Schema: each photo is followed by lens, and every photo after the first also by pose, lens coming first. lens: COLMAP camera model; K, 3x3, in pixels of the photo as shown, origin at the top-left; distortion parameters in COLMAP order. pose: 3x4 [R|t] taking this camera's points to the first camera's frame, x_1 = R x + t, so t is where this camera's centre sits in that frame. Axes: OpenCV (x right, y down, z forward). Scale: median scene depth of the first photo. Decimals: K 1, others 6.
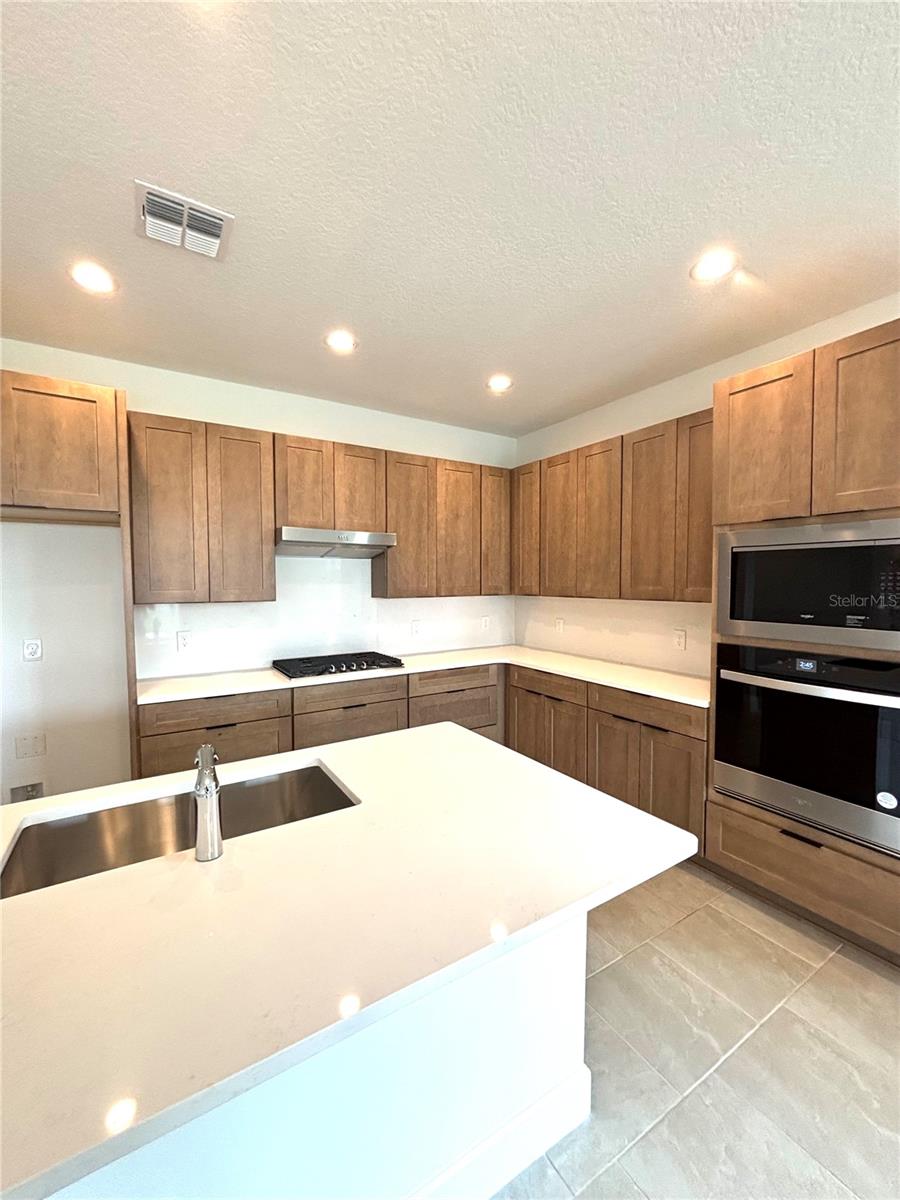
lens RADIAL K [[483.0, 0, 450.0], [0, 483.0, 600.0], [0, 0, 1]] dist [-0.004528, -0.000473]
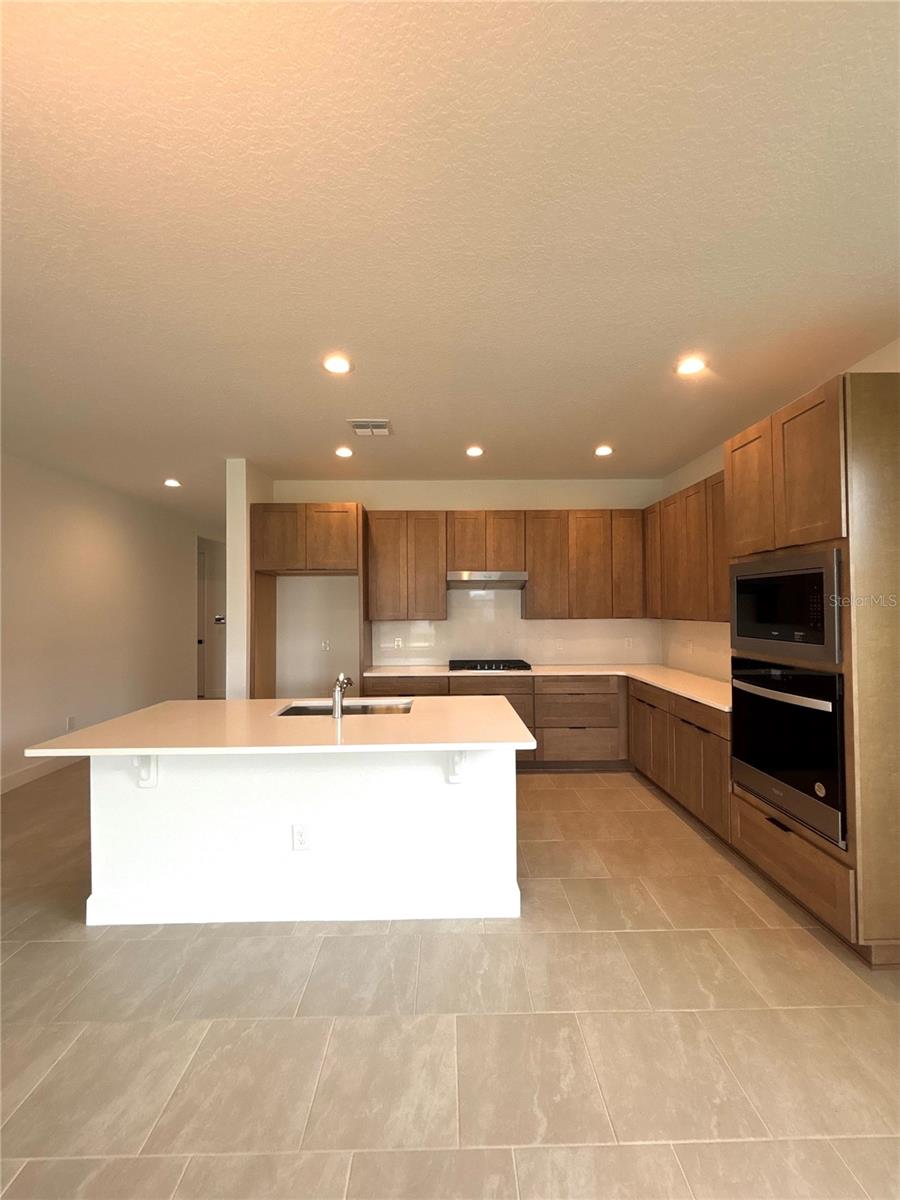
lens RADIAL K [[489.0, 0, 450.0], [0, 489.0, 600.0], [0, 0, 1]] dist [0.000788, -0.000074]
pose [[0.853017, -0.012864, -0.521724, 0.439844], [-0.016306, 0.998551, -0.051281, 0.017125], [0.521628, 0.052251, 0.851572, -0.295025]]
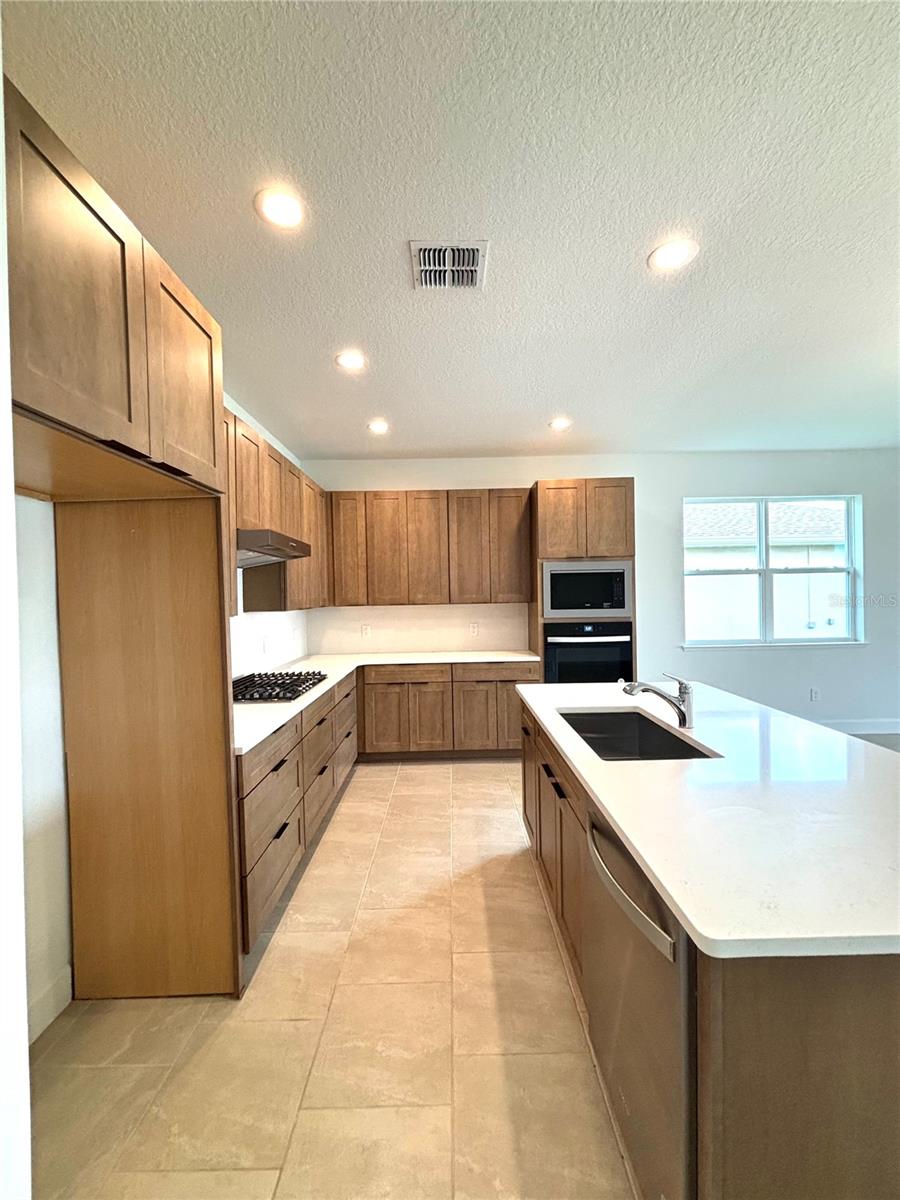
lens RADIAL K [[473.6, 0, 450.0], [0, 473.6, 600.0], [0, 0, 1]] dist [-0.001480, -0.000141]
pose [[0.531535, -0.021121, 0.846773, -0.839480], [0.053324, 0.998541, -0.008566, -0.001211], [-0.845356, 0.049706, 0.531885, 0.261779]]
